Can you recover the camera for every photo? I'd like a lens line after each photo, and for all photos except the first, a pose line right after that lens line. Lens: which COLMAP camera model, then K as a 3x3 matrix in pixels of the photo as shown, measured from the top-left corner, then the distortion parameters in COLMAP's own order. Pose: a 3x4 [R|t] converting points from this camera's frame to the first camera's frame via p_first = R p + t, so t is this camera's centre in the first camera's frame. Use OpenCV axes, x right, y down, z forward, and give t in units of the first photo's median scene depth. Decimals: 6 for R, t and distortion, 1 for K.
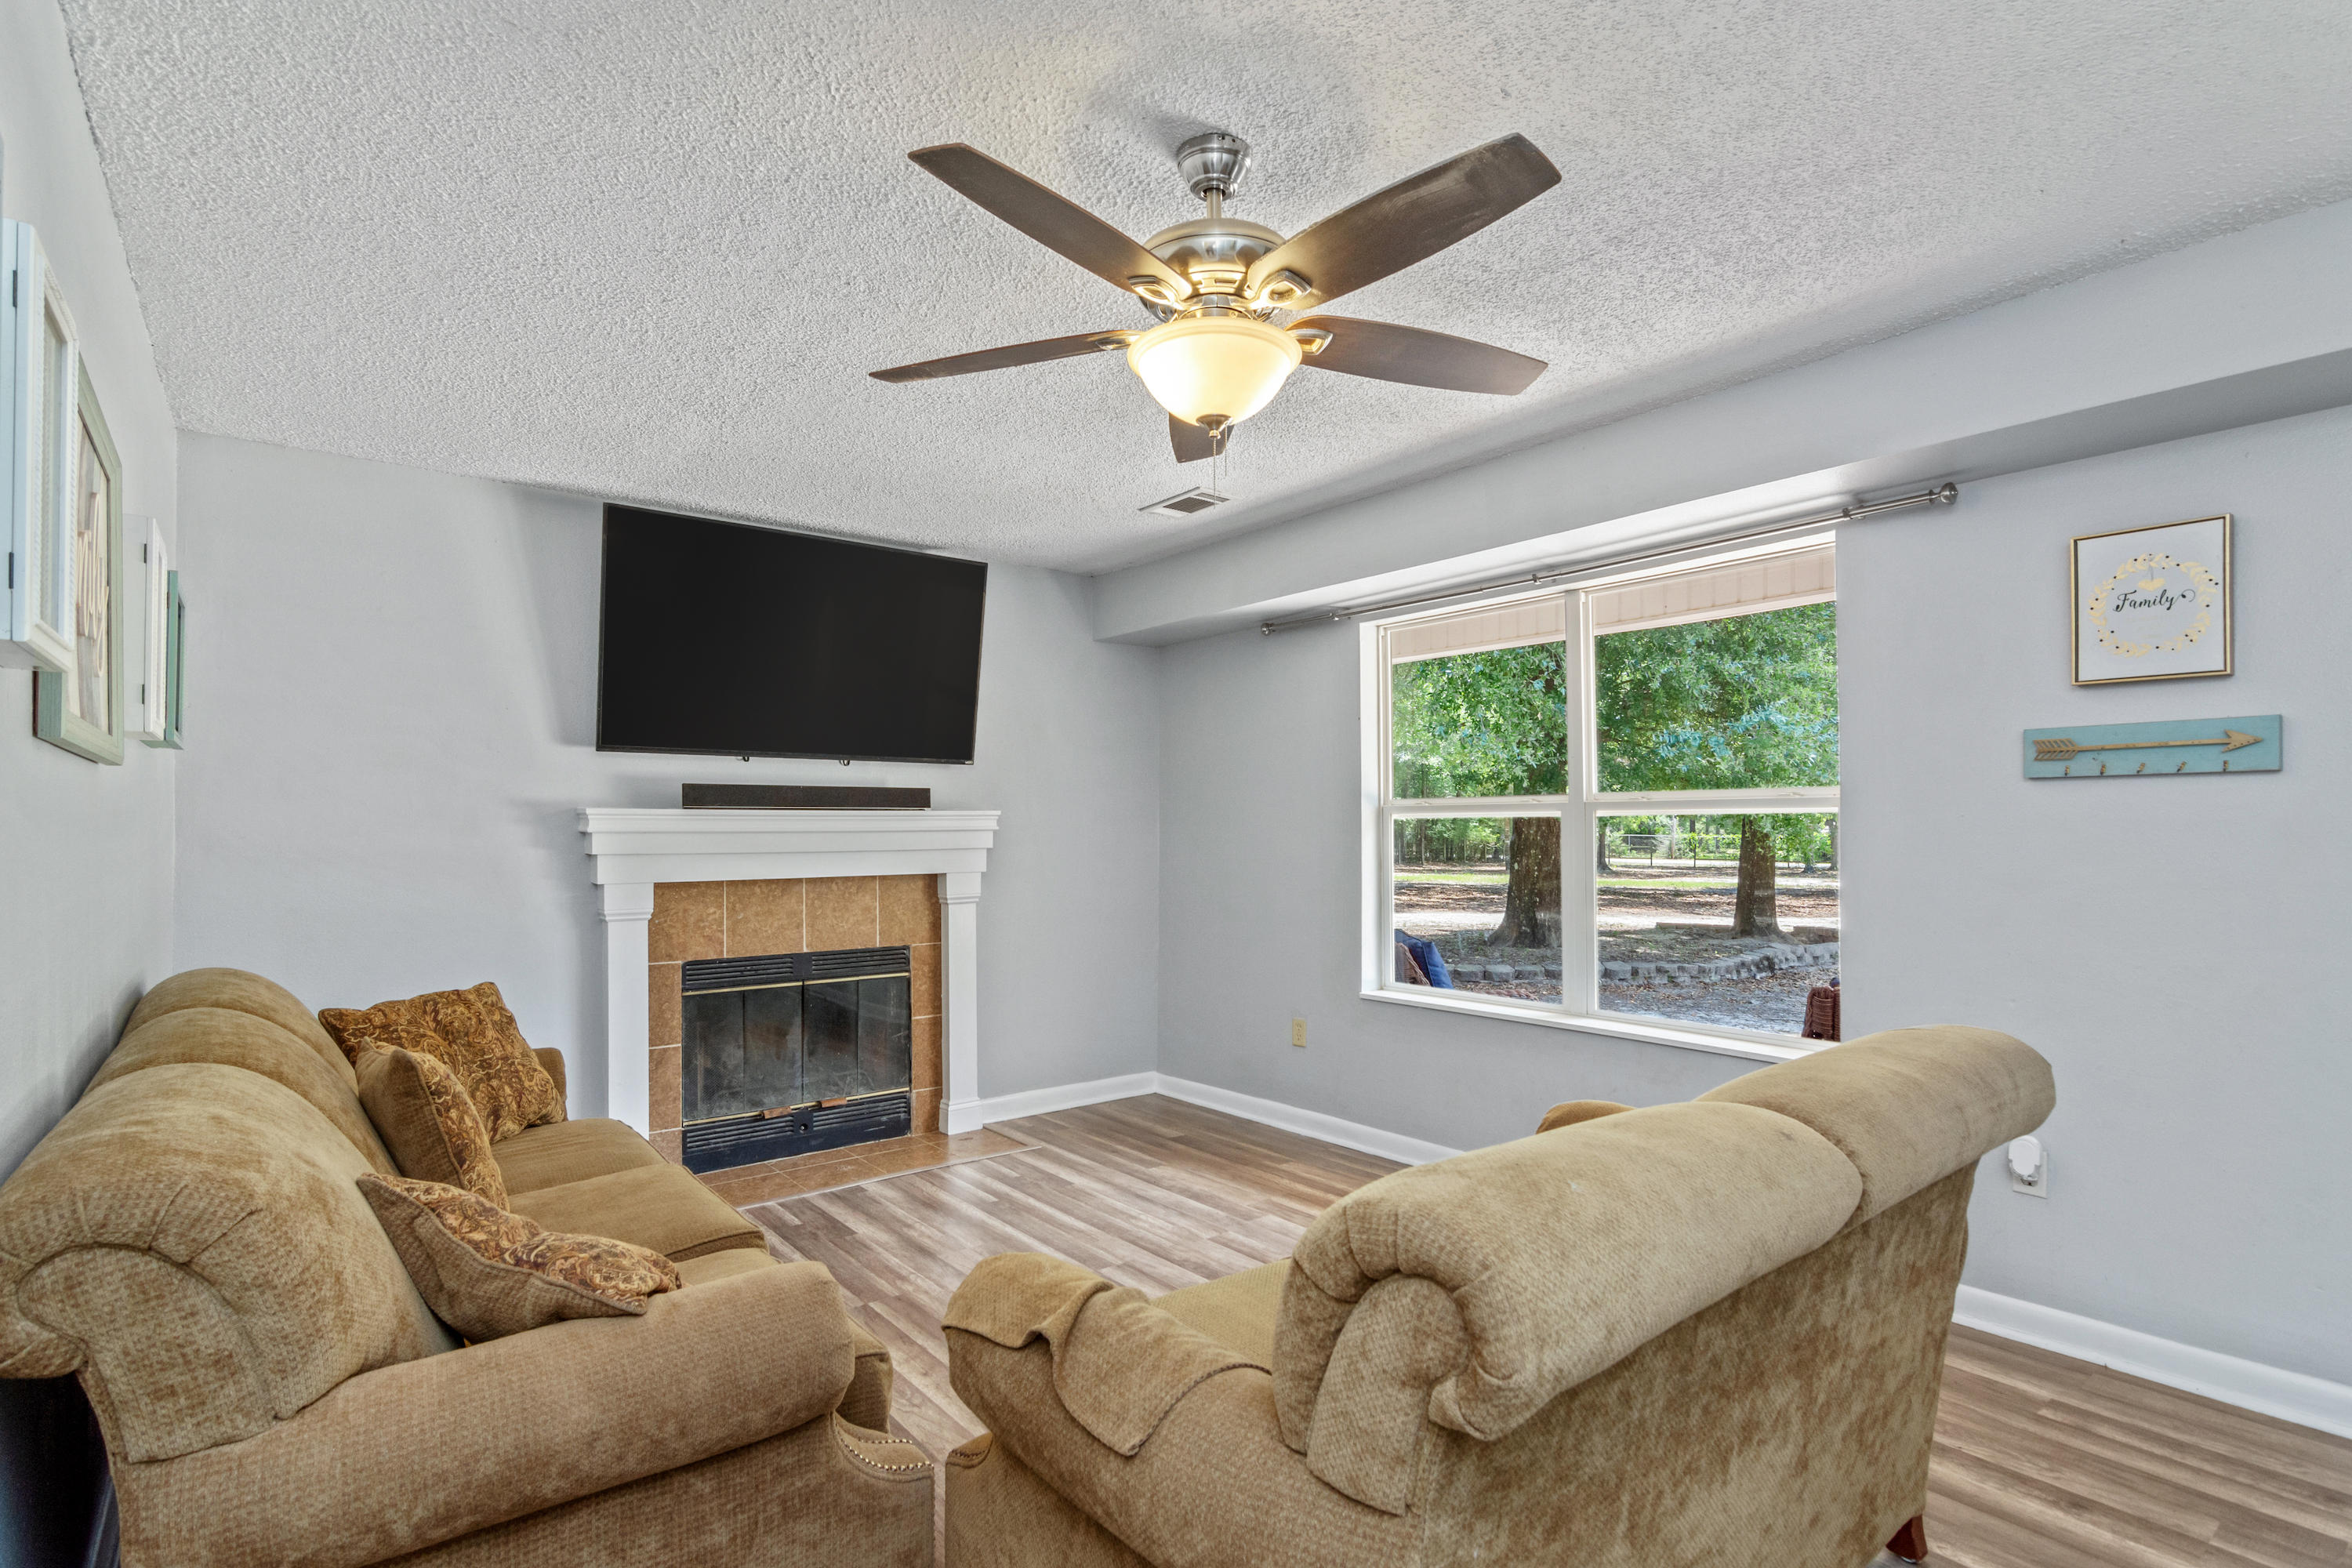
lens RADIAL K [[1137.2, 0, 1181.9], [0, 1137.2, 808.7], [0, 0, 1]] dist [0.000387, 0.001558]
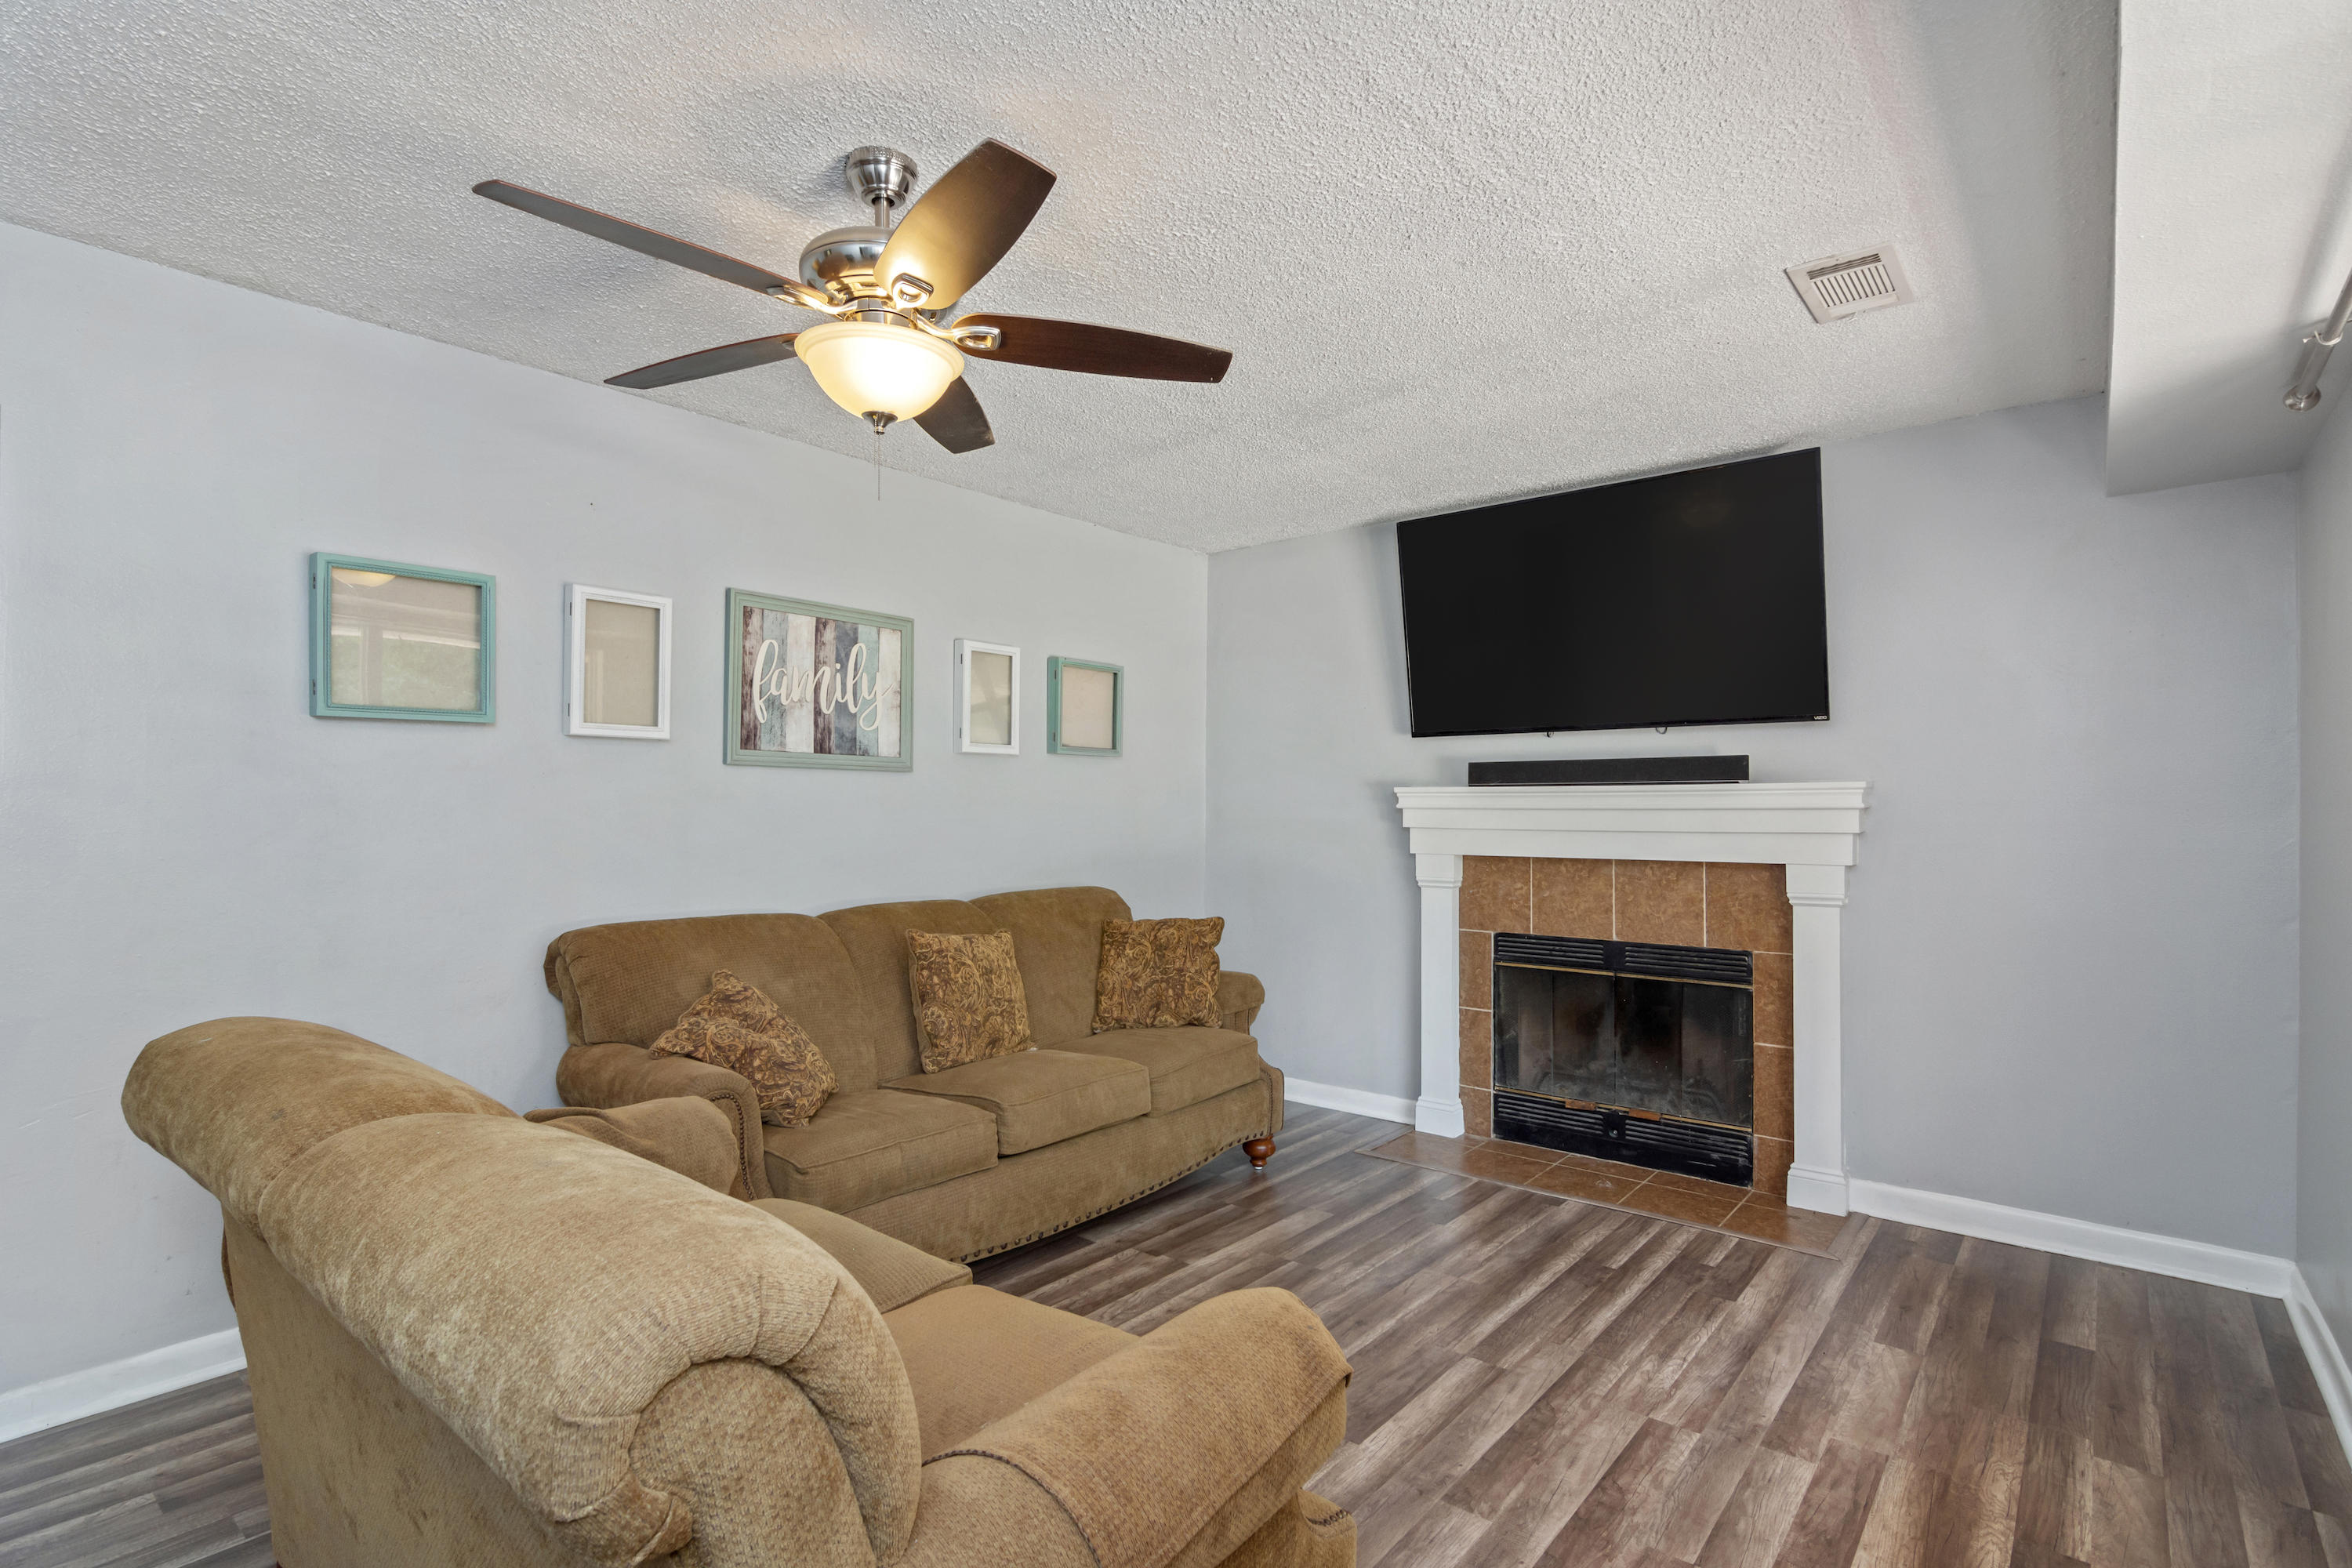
lens RADIAL K [[1137.2, 0, 1171.9], [0, 1137.2, 786.7], [0, 0, 1]] dist [0.000387, 0.001558]
pose [[0.197523, -0.014160, -0.980196, 0.511327], [0.013788, 0.999837, -0.011665, 0.008315], [0.980201, -0.011211, 0.197686, 0.484278]]
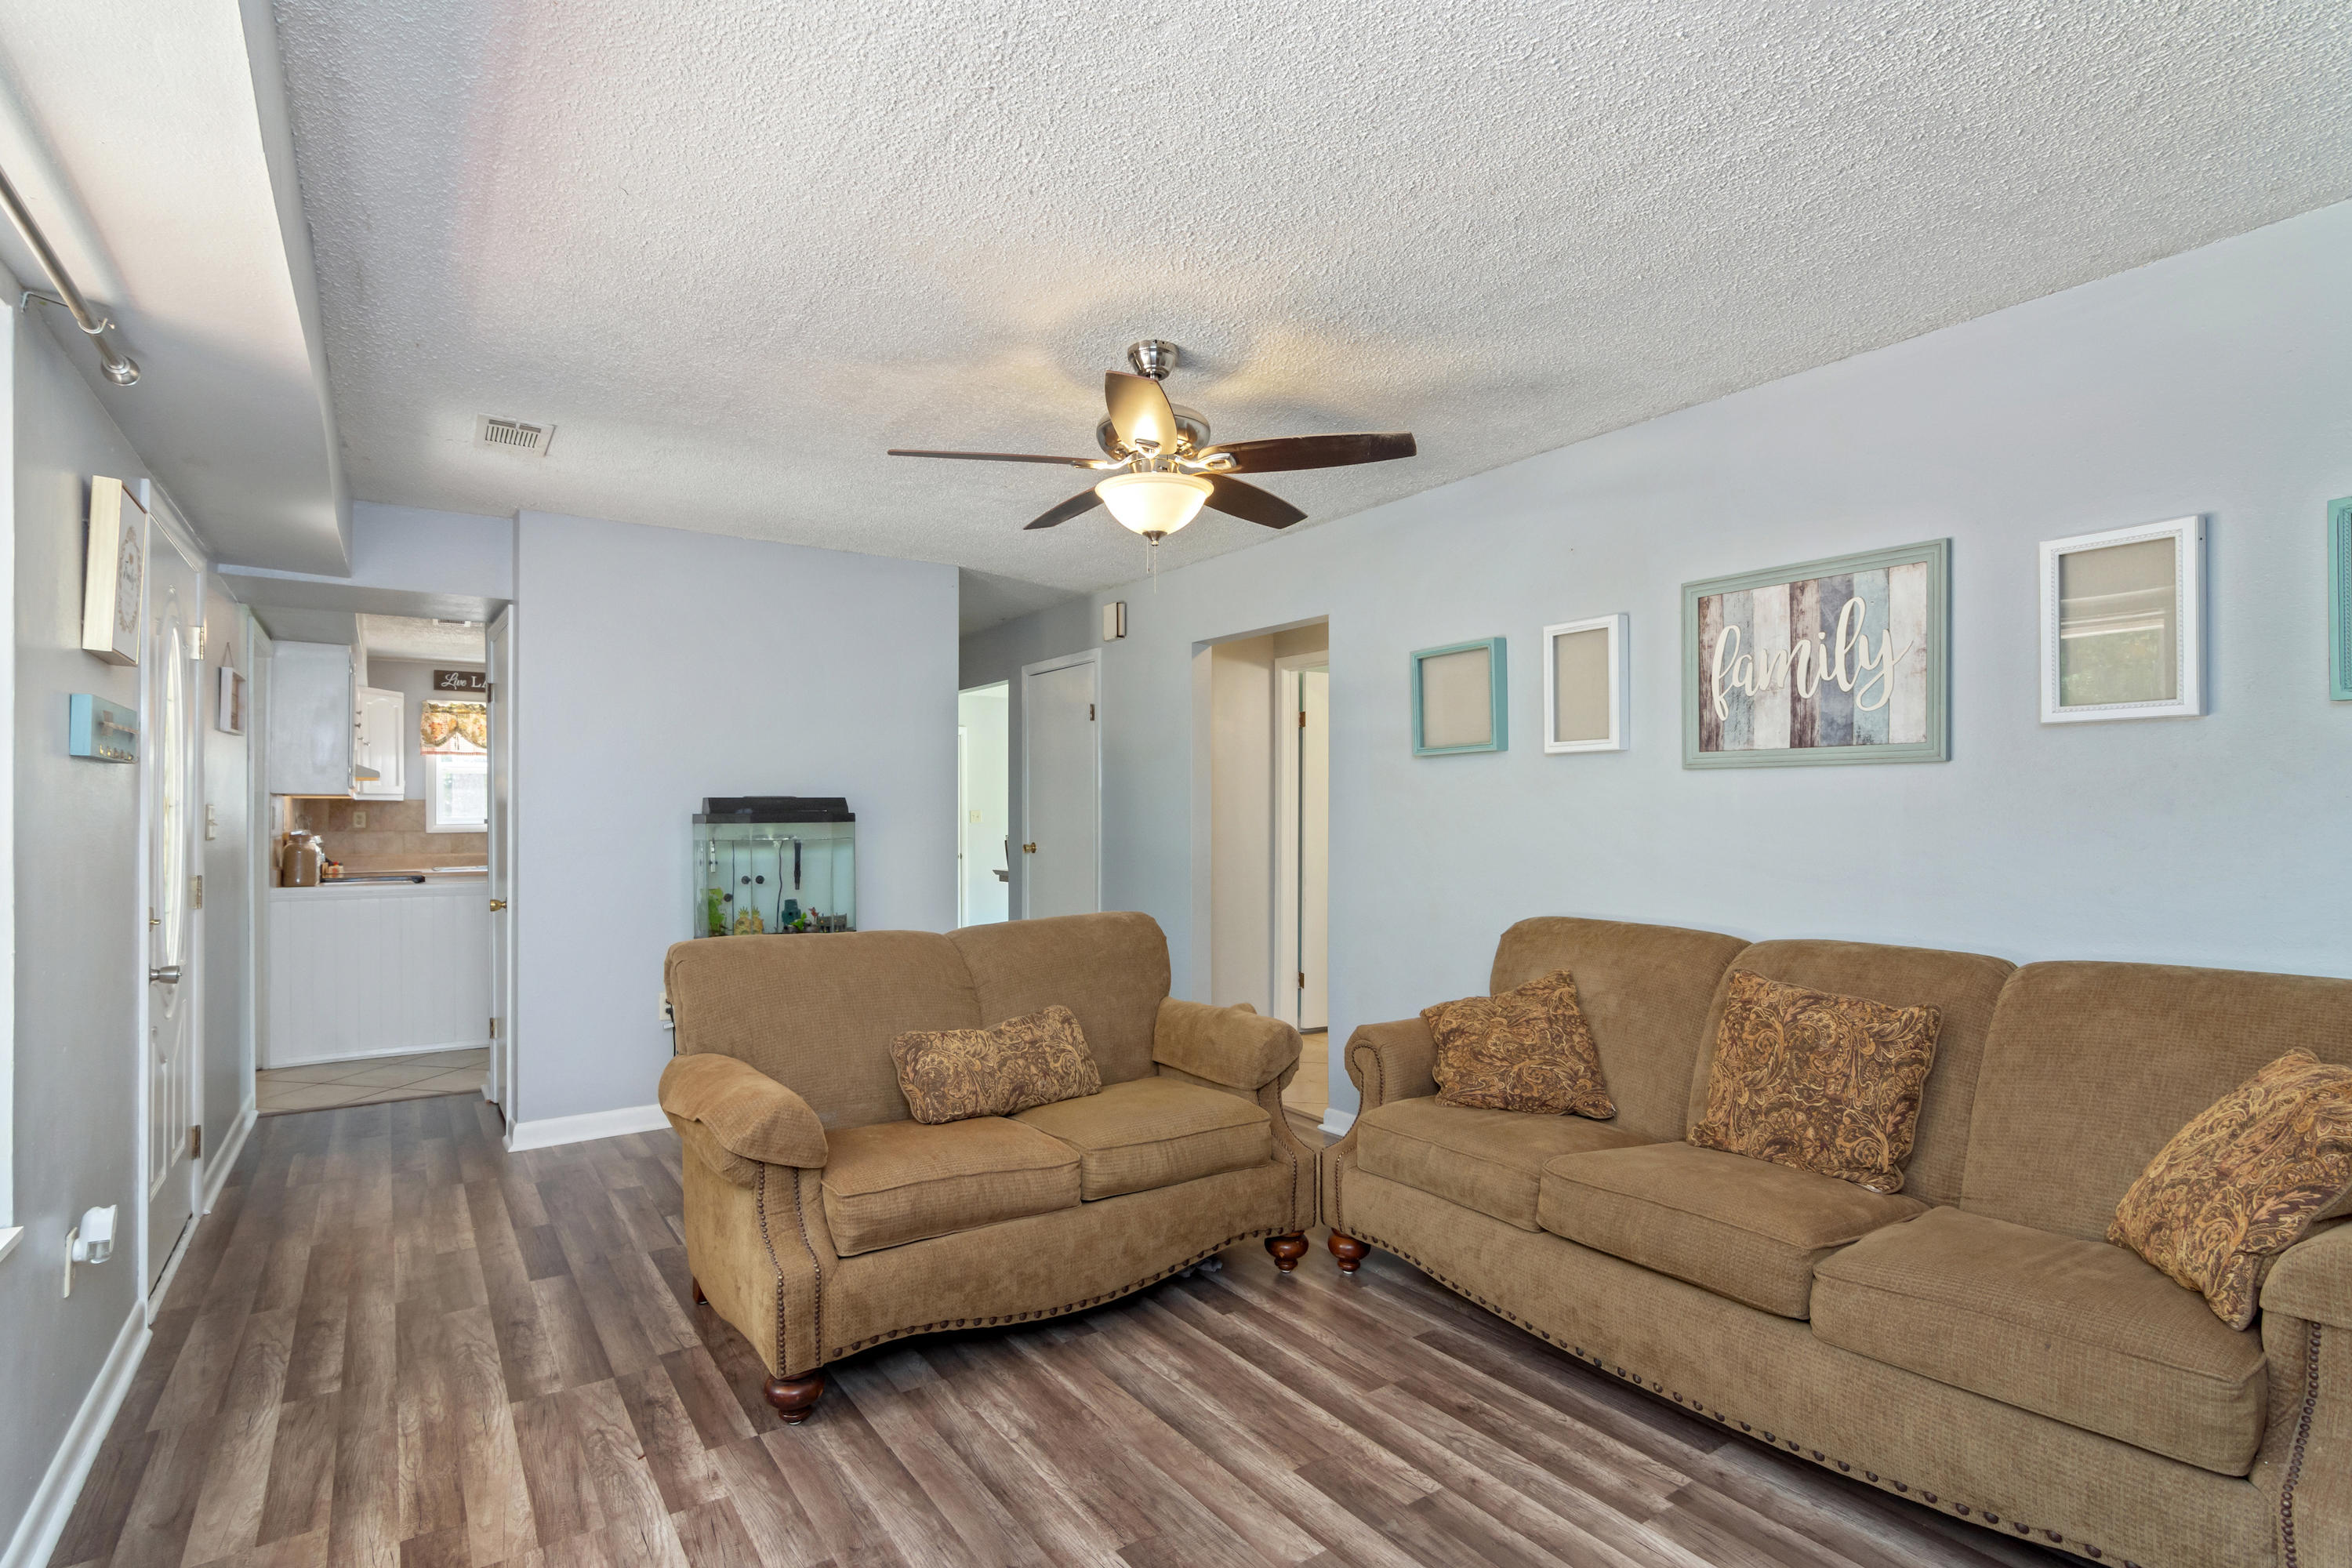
lens RADIAL K [[1137.2, 0, 1156.2], [0, 1137.2, 805.4], [0, 0, 1]] dist [0.000387, 0.001558]
pose [[-0.996051, 0.008786, 0.088348, -0.043697], [0.006685, 0.999689, -0.024041, 0.019287], [-0.088531, -0.023355, -0.995800, 1.121797]]
